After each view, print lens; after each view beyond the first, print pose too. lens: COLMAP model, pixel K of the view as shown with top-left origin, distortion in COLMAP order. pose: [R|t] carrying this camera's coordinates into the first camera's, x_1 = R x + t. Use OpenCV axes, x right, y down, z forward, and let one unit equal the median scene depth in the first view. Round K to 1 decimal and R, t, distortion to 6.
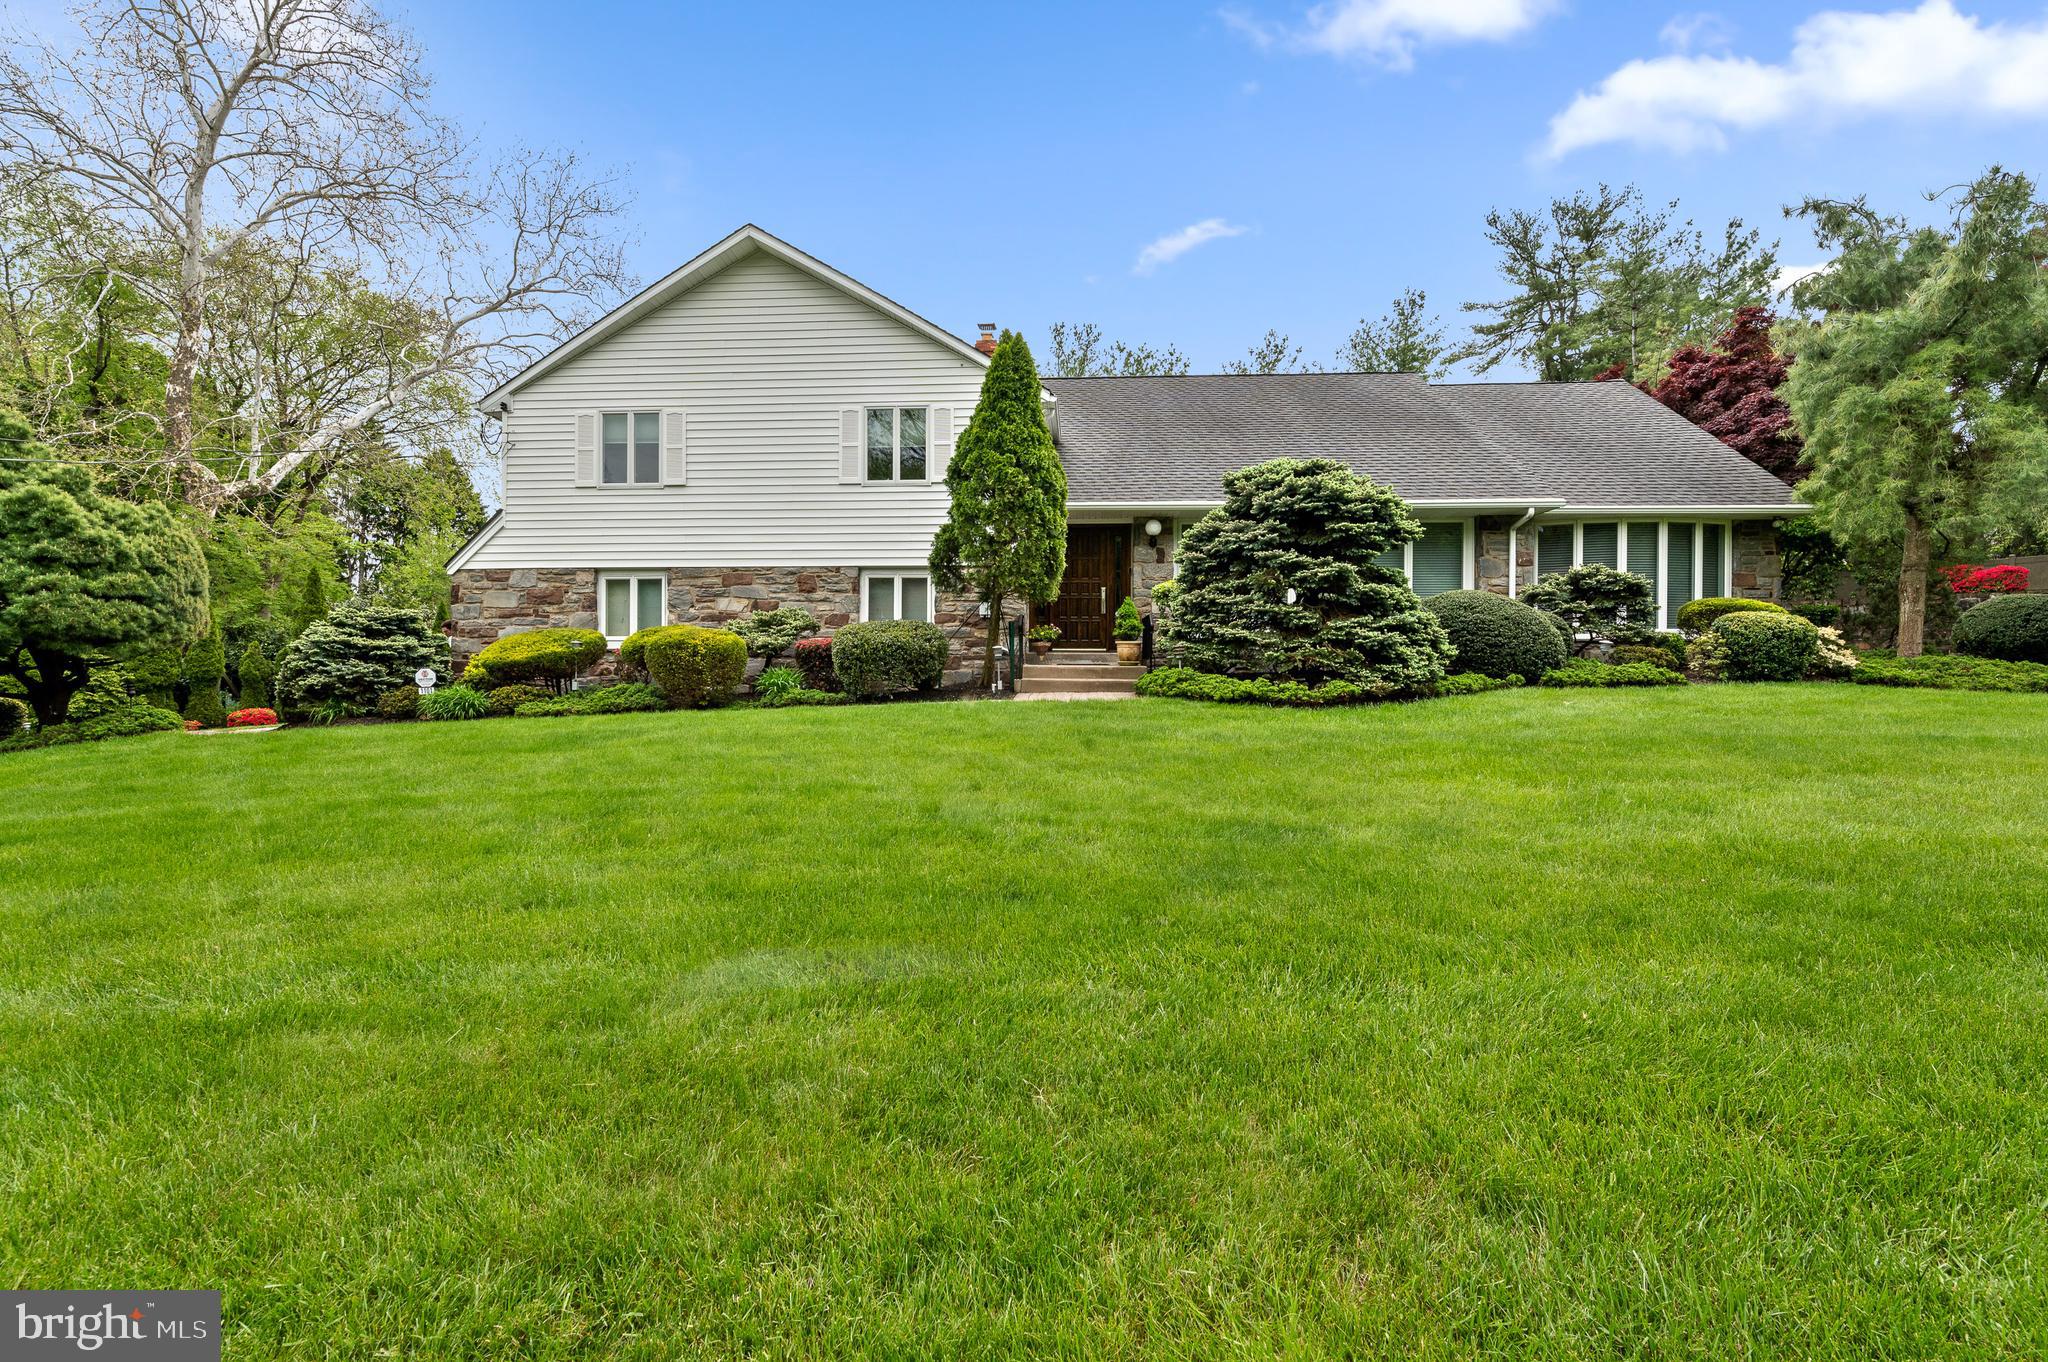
lens RADIAL K [[848.3, 0, 1028.2], [0, 848.3, 672.0], [0, 0, 1]] dist [-0.025744, -0.003348]
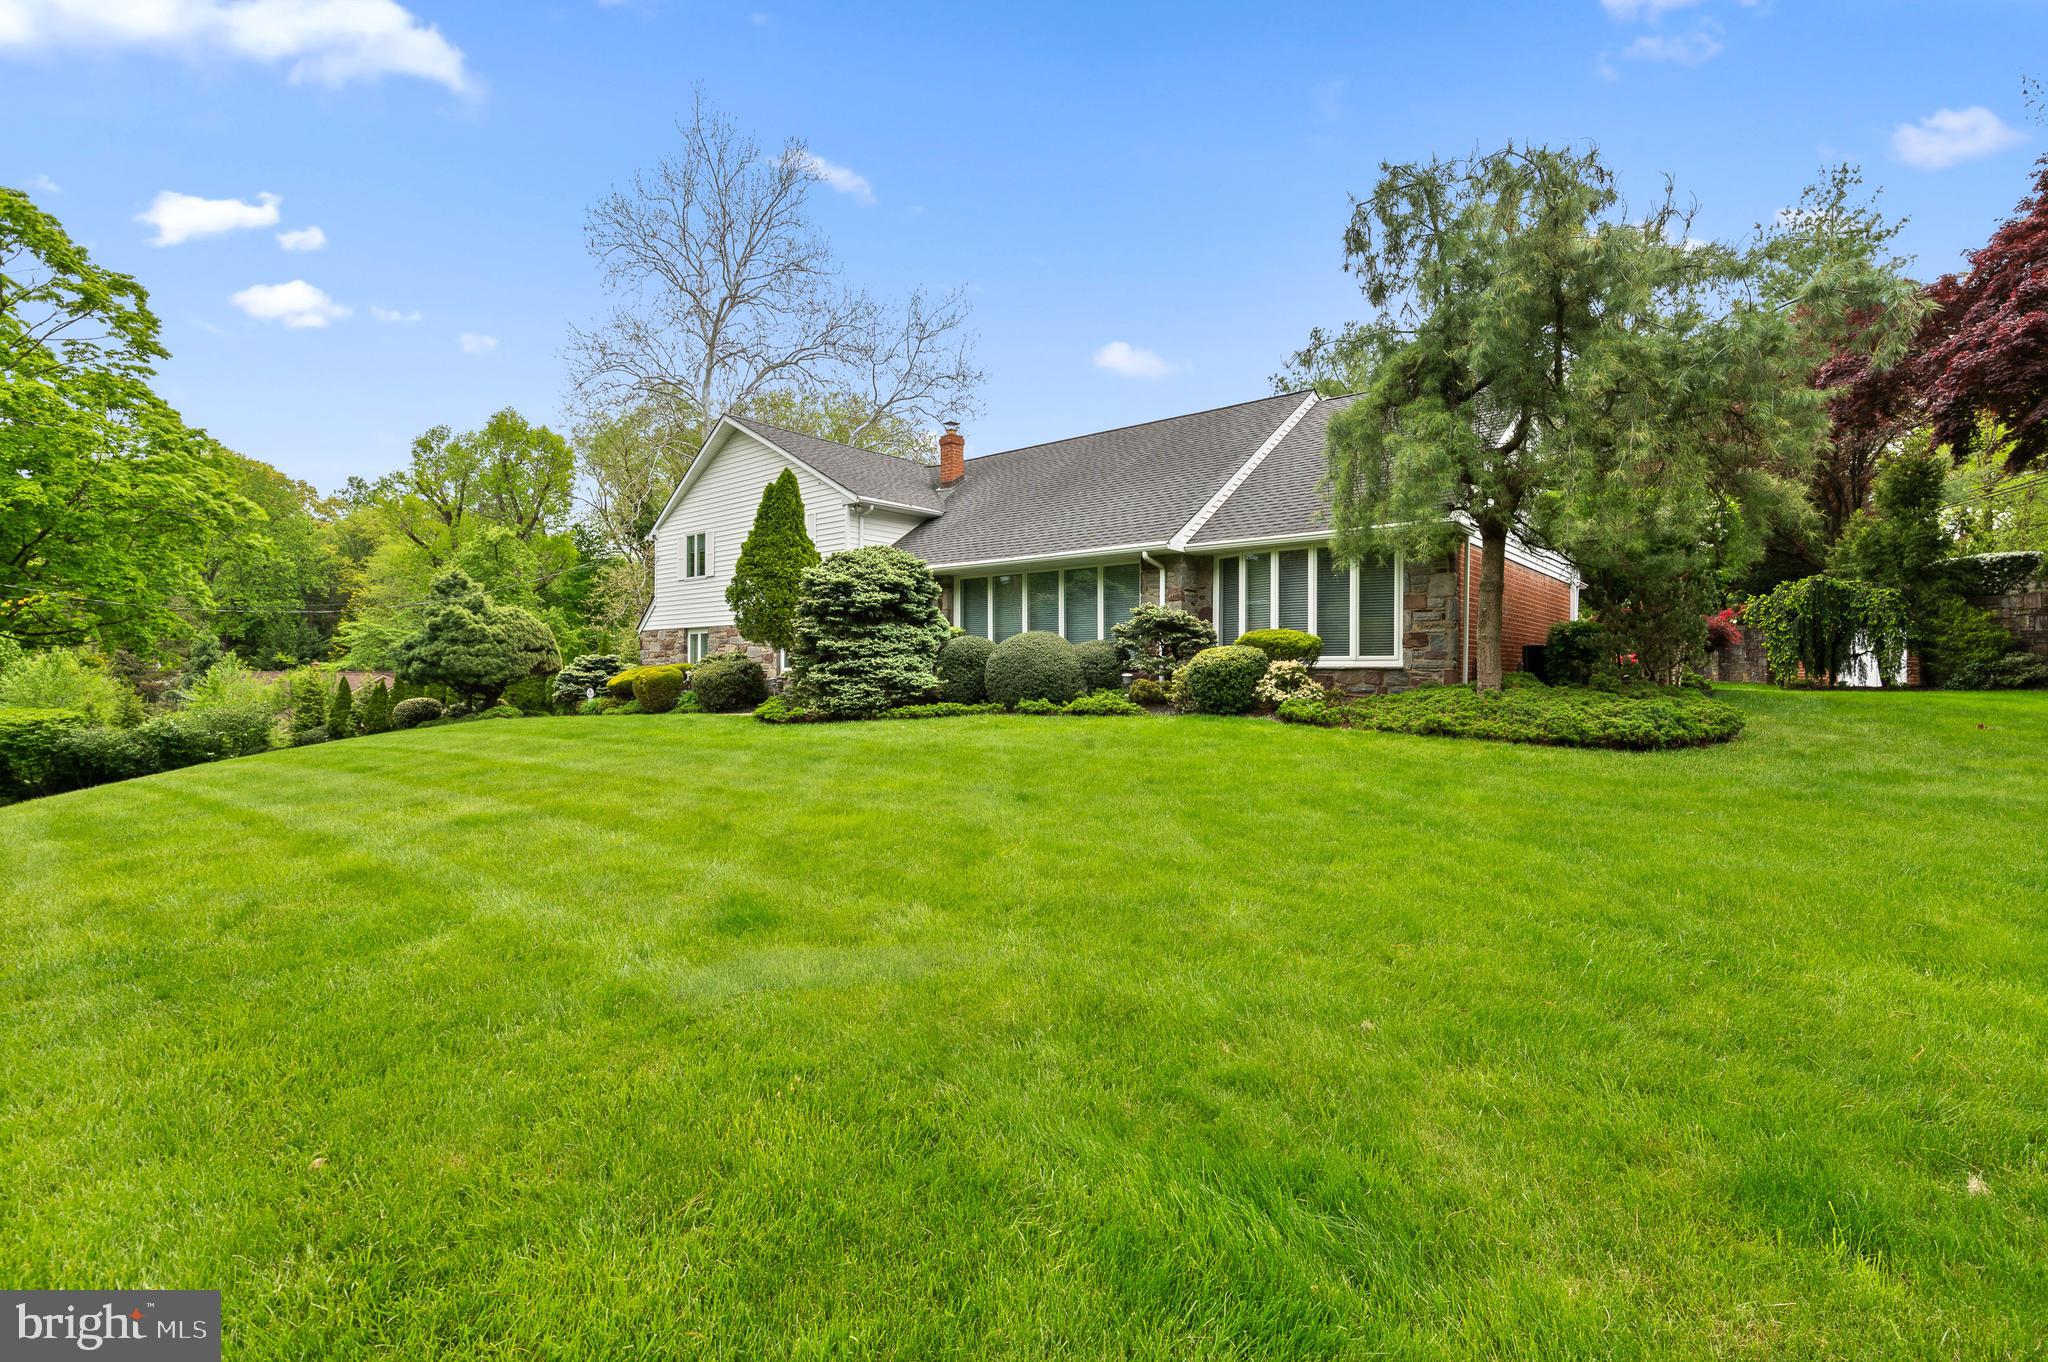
lens RADIAL K [[848.3, 0, 1028.2], [0, 848.3, 672.0], [0, 0, 1]] dist [-0.025744, -0.003348]
pose [[0.820930, -0.000967, -0.571028, 1.141678], [0.001250, 0.999999, 0.000104, -0.037690], [0.571028, -0.000799, 0.820930, -0.007245]]
